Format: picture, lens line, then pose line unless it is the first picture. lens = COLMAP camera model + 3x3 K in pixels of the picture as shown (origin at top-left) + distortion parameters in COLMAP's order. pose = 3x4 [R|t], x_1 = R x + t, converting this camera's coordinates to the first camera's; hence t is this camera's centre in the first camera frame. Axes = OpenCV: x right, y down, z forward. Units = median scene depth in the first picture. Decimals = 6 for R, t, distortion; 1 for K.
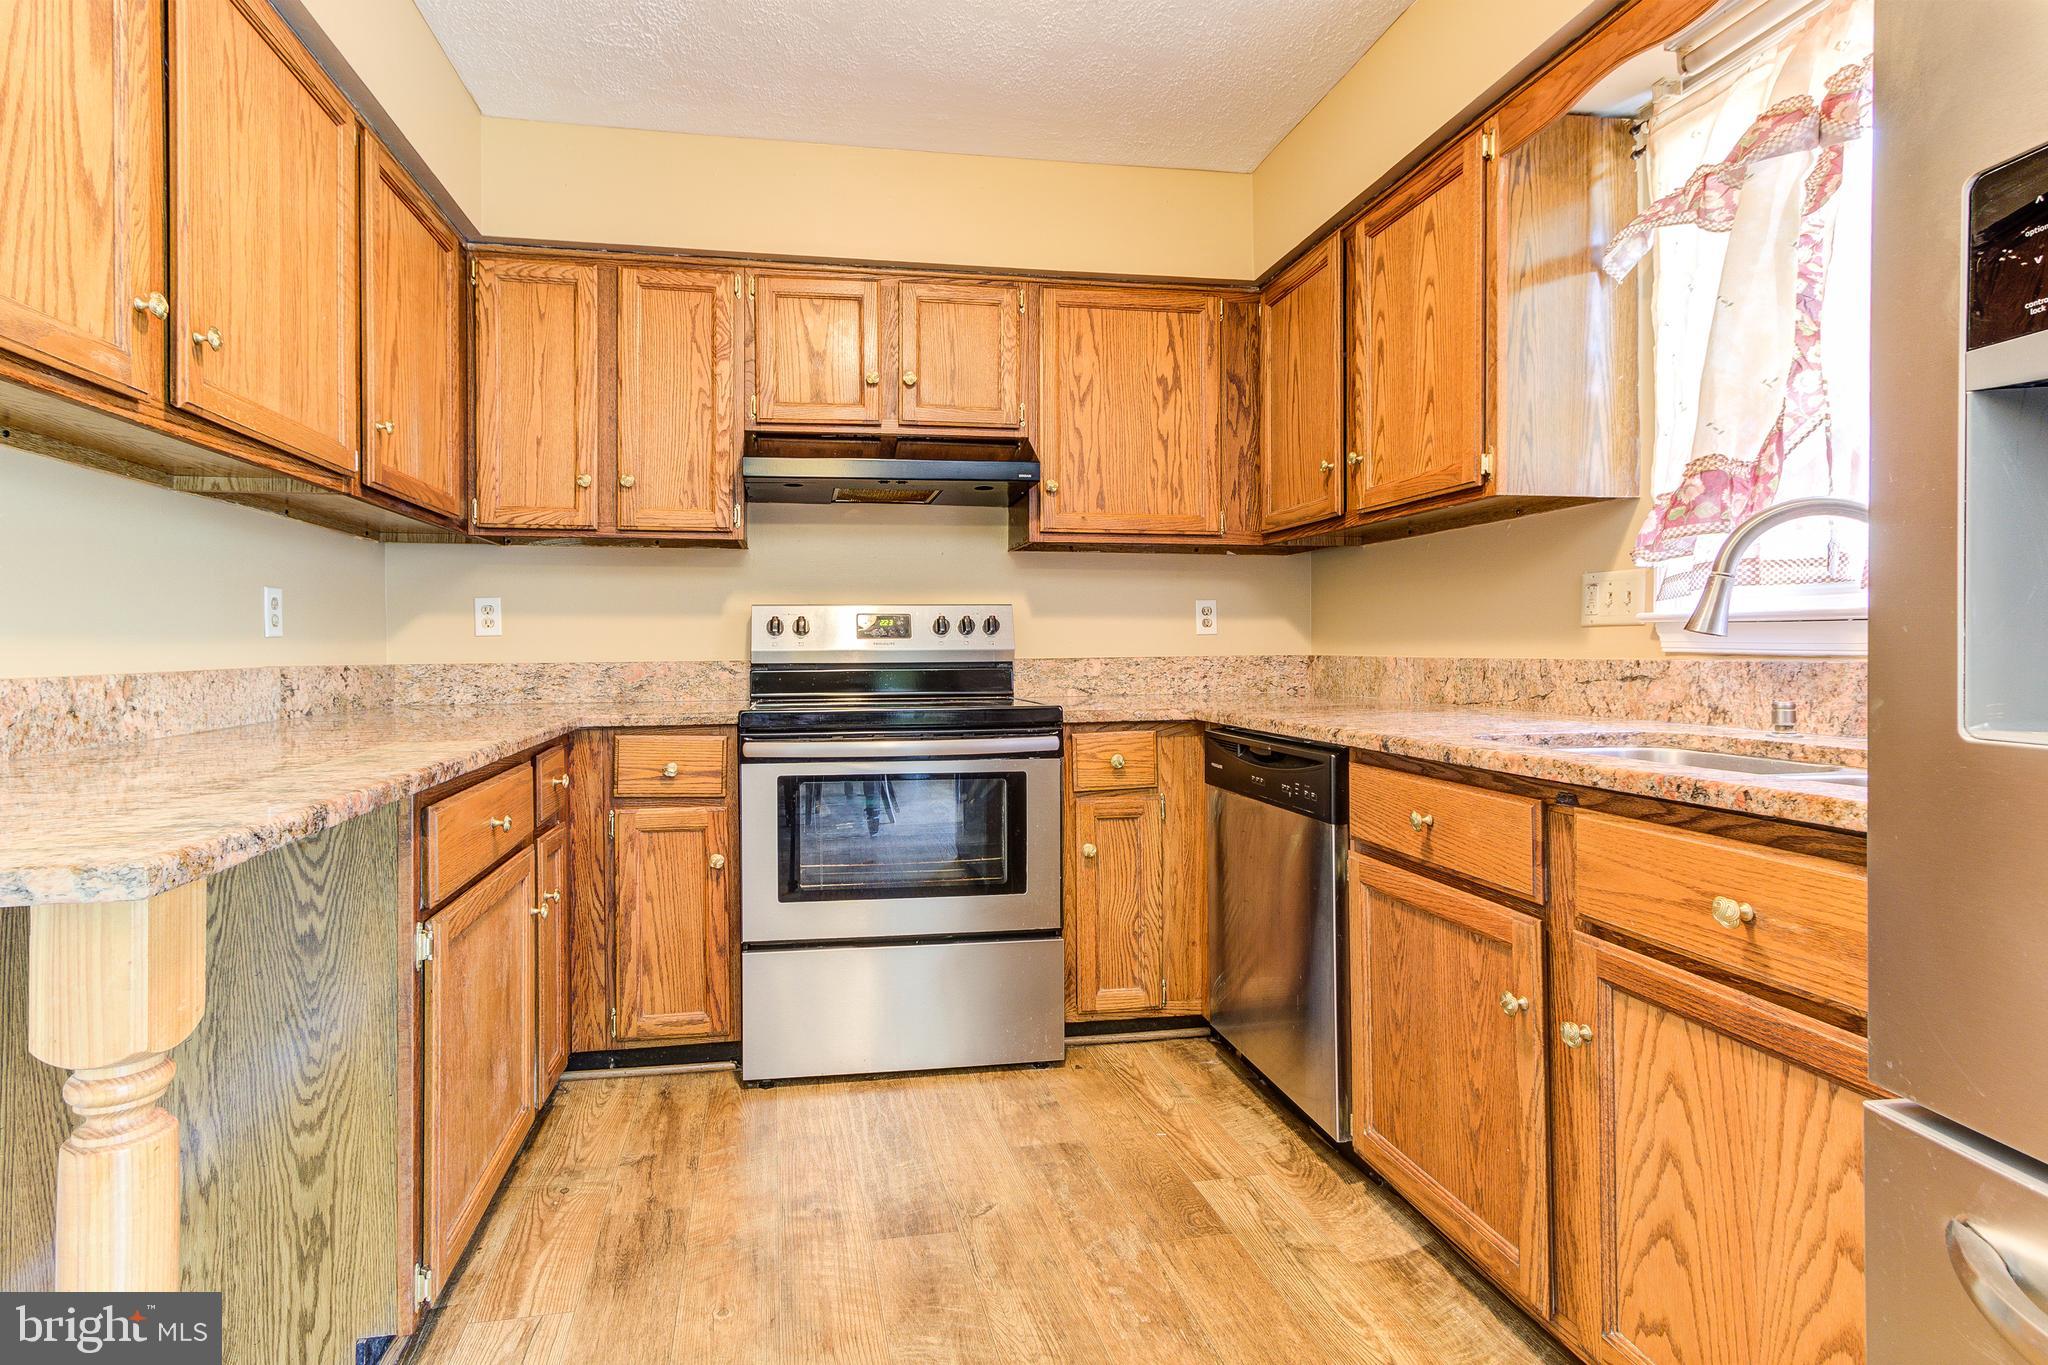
lens RADIAL K [[994.9, 0, 951.5], [0, 994.9, 651.4], [0, 0, 1]] dist [0.003412, 0.001009]
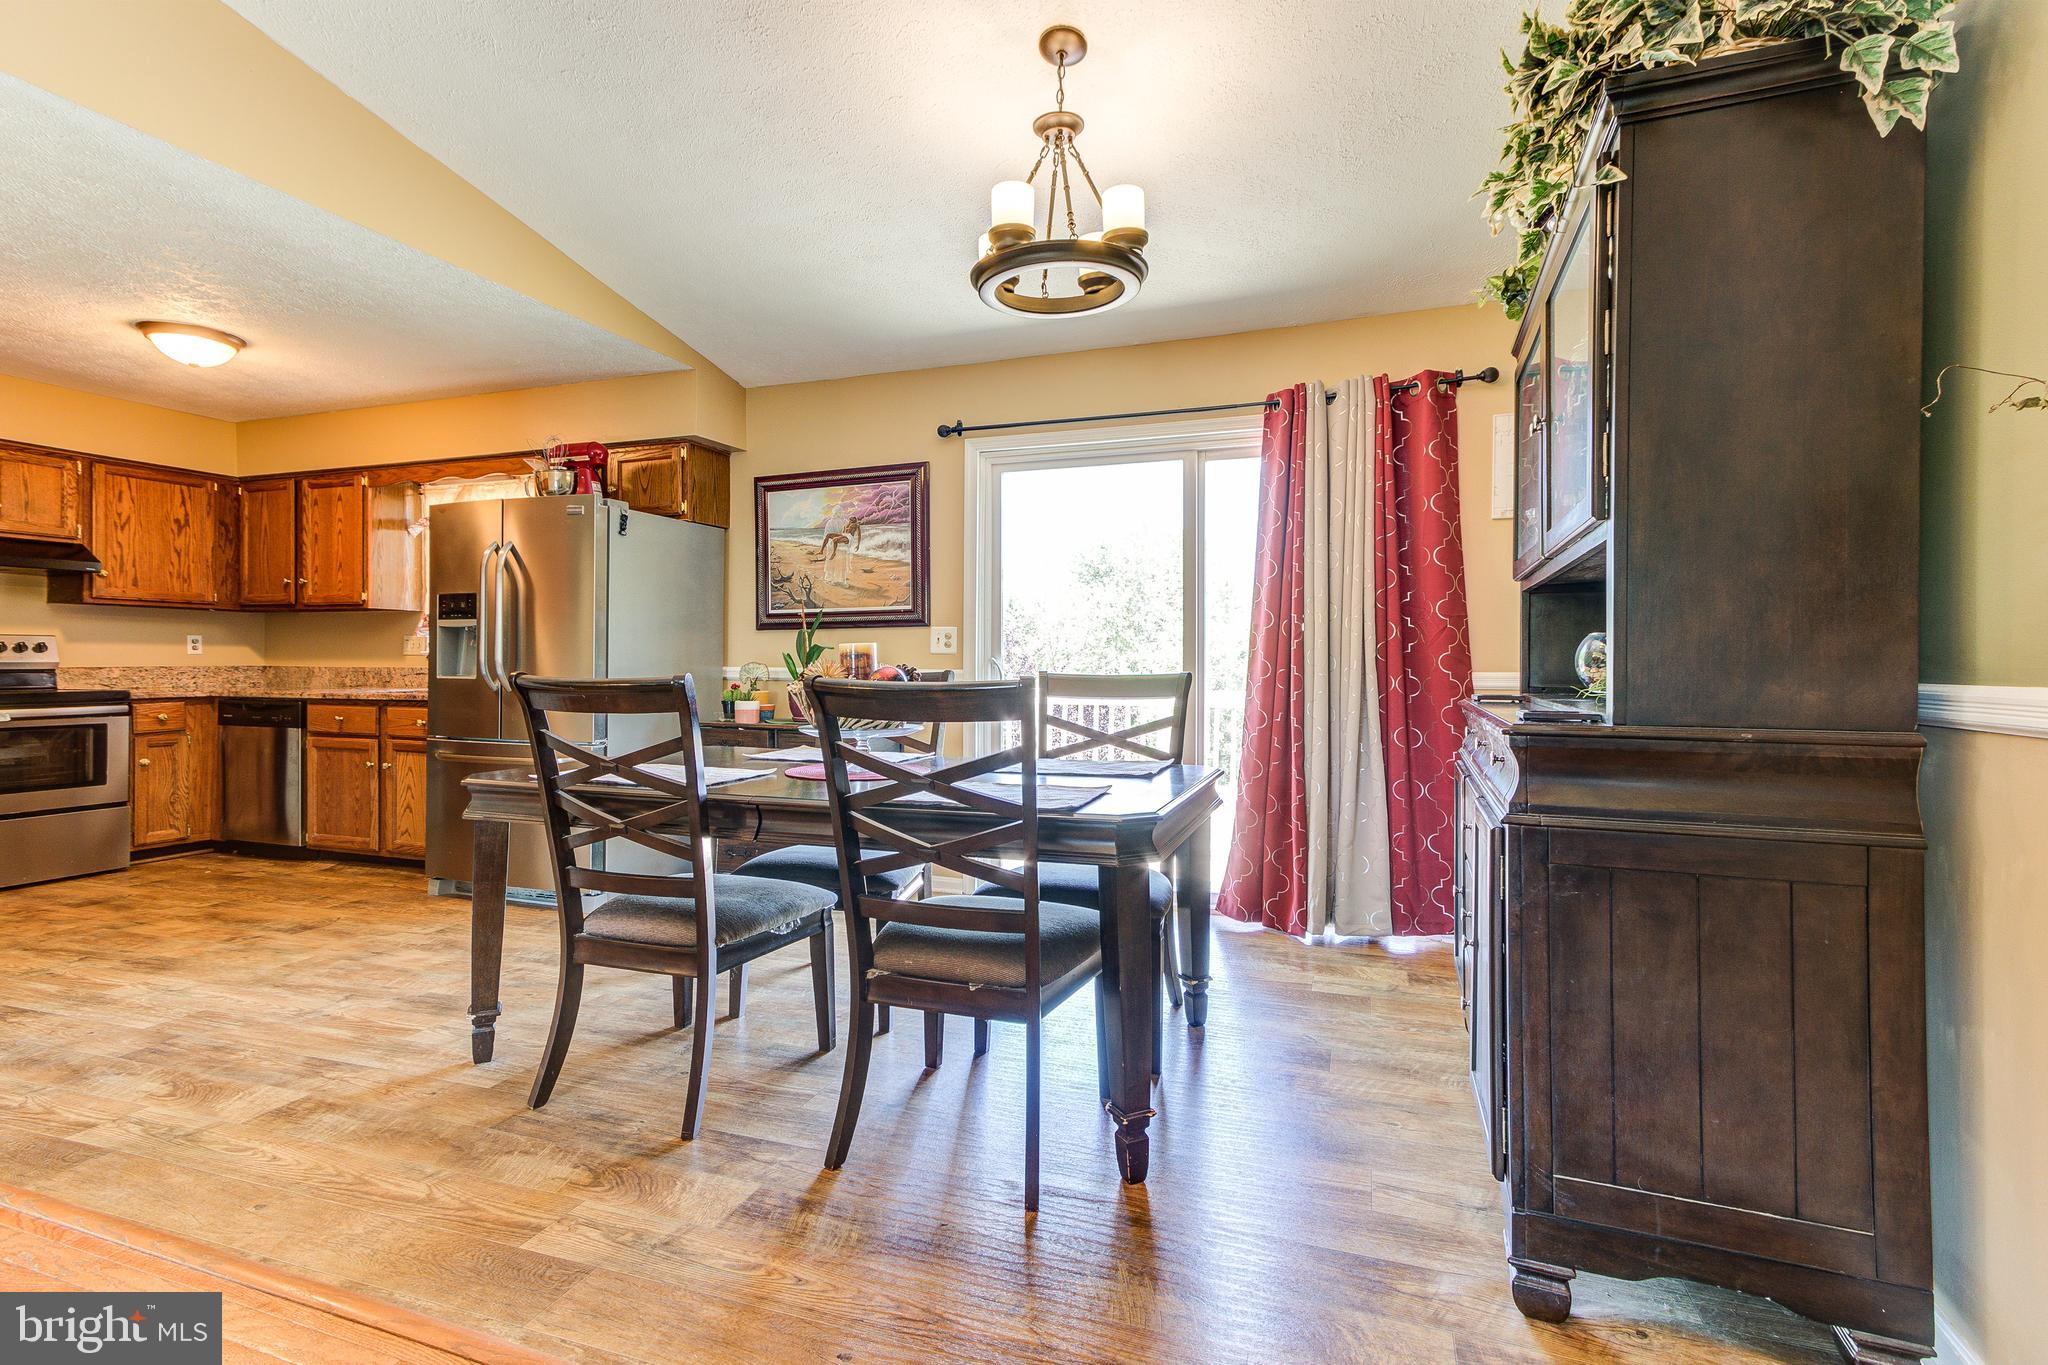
lens RADIAL K [[982.9, 0, 1063.0], [0, 982.9, 663.3], [0, 0, 1]] dist [0.025551, 0.000204]
pose [[0.460239, 0.004615, 0.887783, -0.827127], [-0.003845, 0.999987, -0.003205, -0.000744], [-0.887787, -0.001938, 0.460251, -1.614384]]
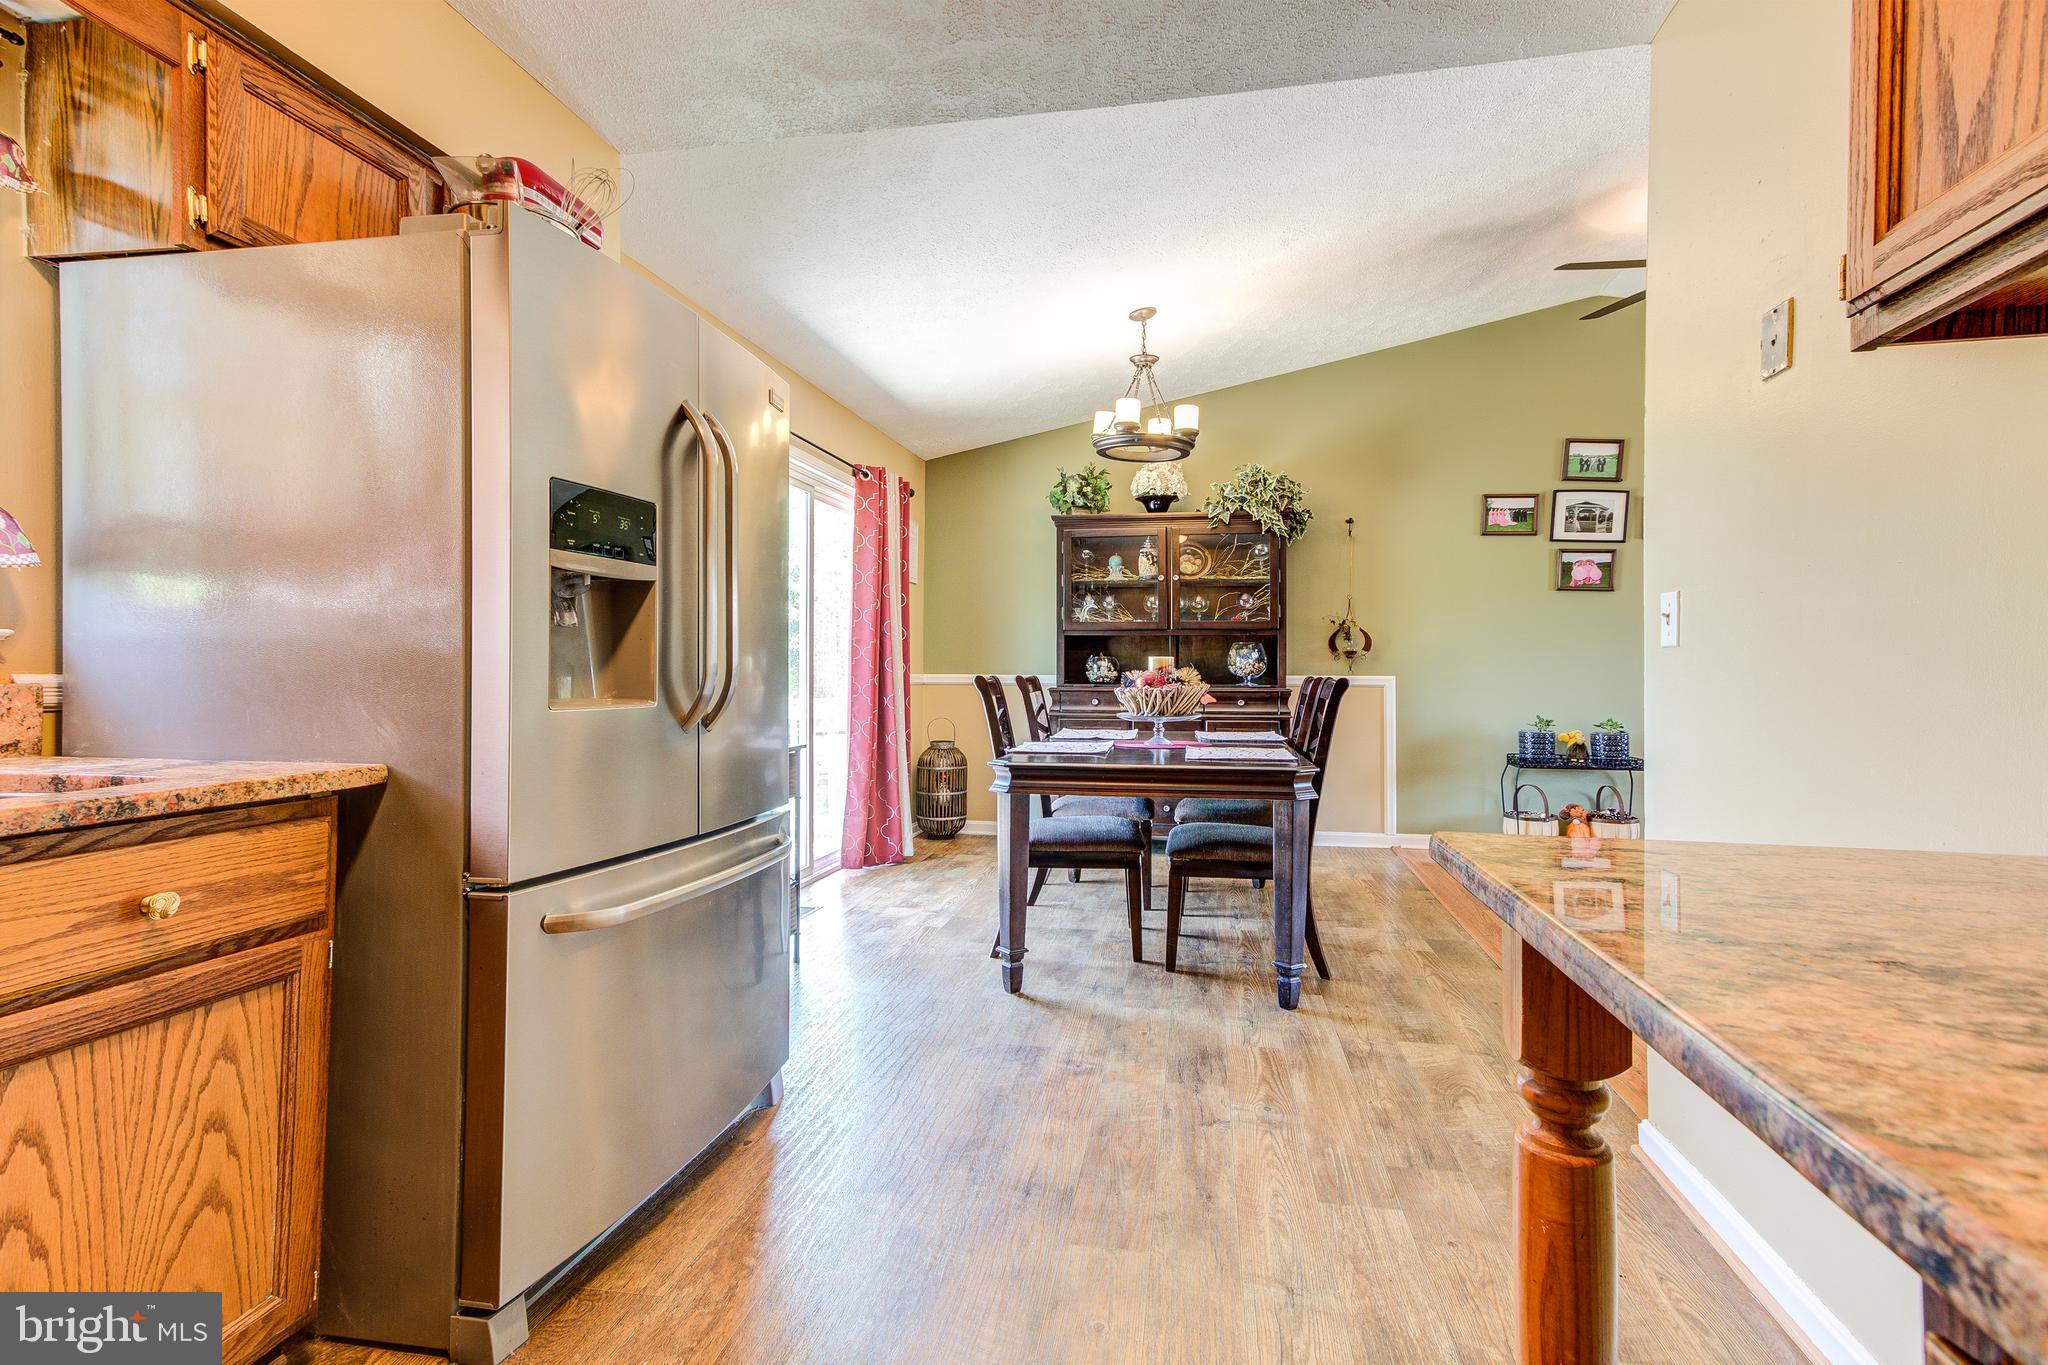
lens RADIAL K [[915.8, 0, 1053.8], [0, 915.8, 671.3], [0, 0, 1]] dist [0.023108, 0.000147]
pose [[-0.944219, 0.001325, 0.329317, -0.236223], [0.001010, 0.999999, -0.001127, -0.000625], [-0.329318, -0.000731, -0.944219, 0.749642]]
